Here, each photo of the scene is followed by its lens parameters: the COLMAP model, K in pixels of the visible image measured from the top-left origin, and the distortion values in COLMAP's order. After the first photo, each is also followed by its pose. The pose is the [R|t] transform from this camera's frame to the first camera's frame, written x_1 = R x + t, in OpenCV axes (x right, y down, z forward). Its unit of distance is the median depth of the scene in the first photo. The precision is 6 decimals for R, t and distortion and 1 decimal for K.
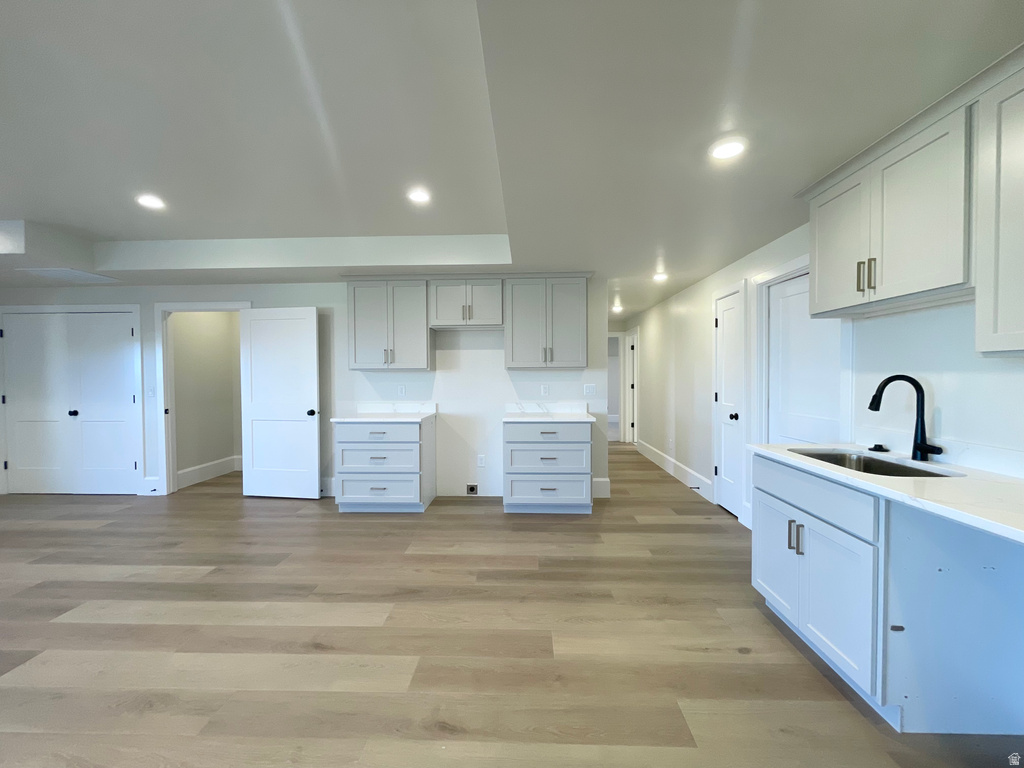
lens RADIAL K [[414.2, 0, 516.7], [0, 414.2, 383.0], [0, 0, 1]] dist [-0.001501, 0.000190]
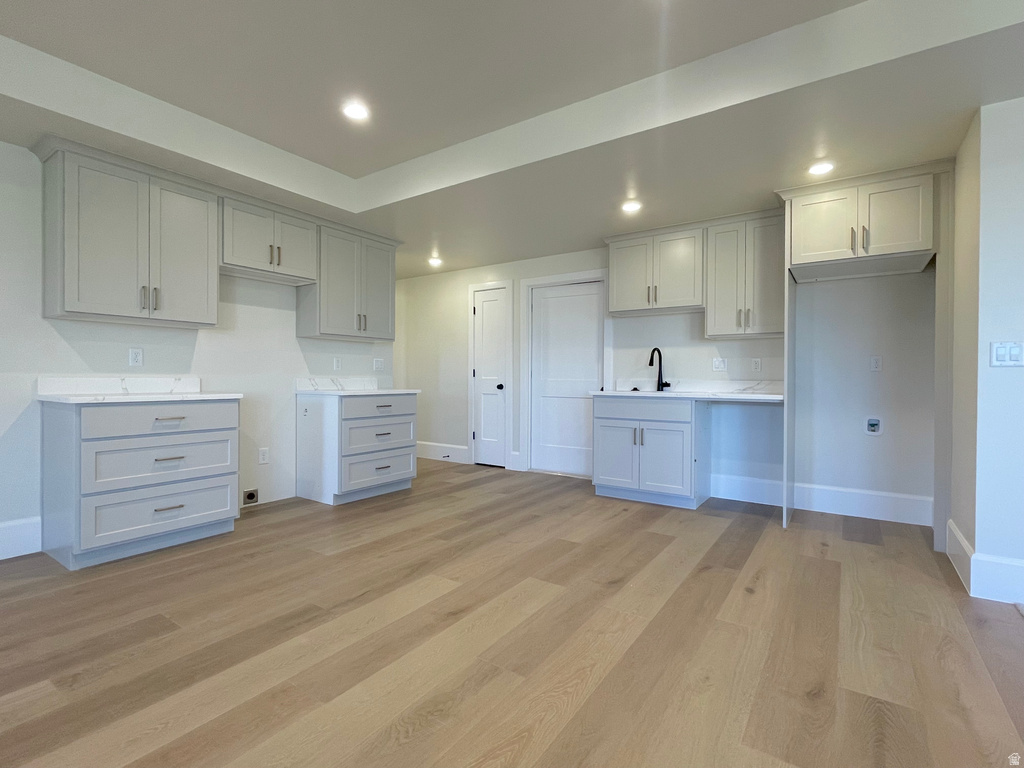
lens RADIAL K [[485.7, 0, 512.3], [0, 485.7, 381.9], [0, 0, 1]] dist [-0.004352, 0.000028]
pose [[0.539517, 0.001371, 0.841974, -0.754927], [0.009485, 0.999925, -0.007707, 0.084785], [-0.841921, 0.012144, 0.539464, 0.188943]]
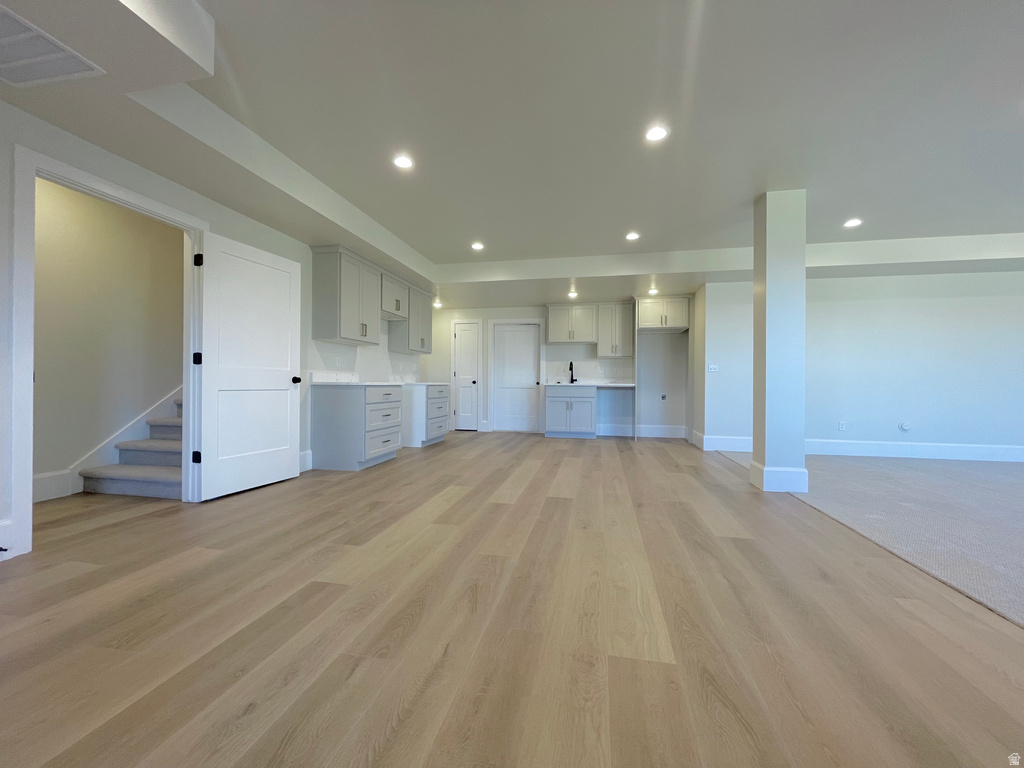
lens RADIAL K [[414.2, 0, 512.7], [0, 414.2, 383.5], [0, 0, 1]] dist [-0.001501, 0.000190]
pose [[0.172306, 0.005113, 0.985030, -1.632956], [0.012106, 0.999900, -0.007308, 0.114329], [-0.984969, 0.013184, 0.172227, 0.485867]]
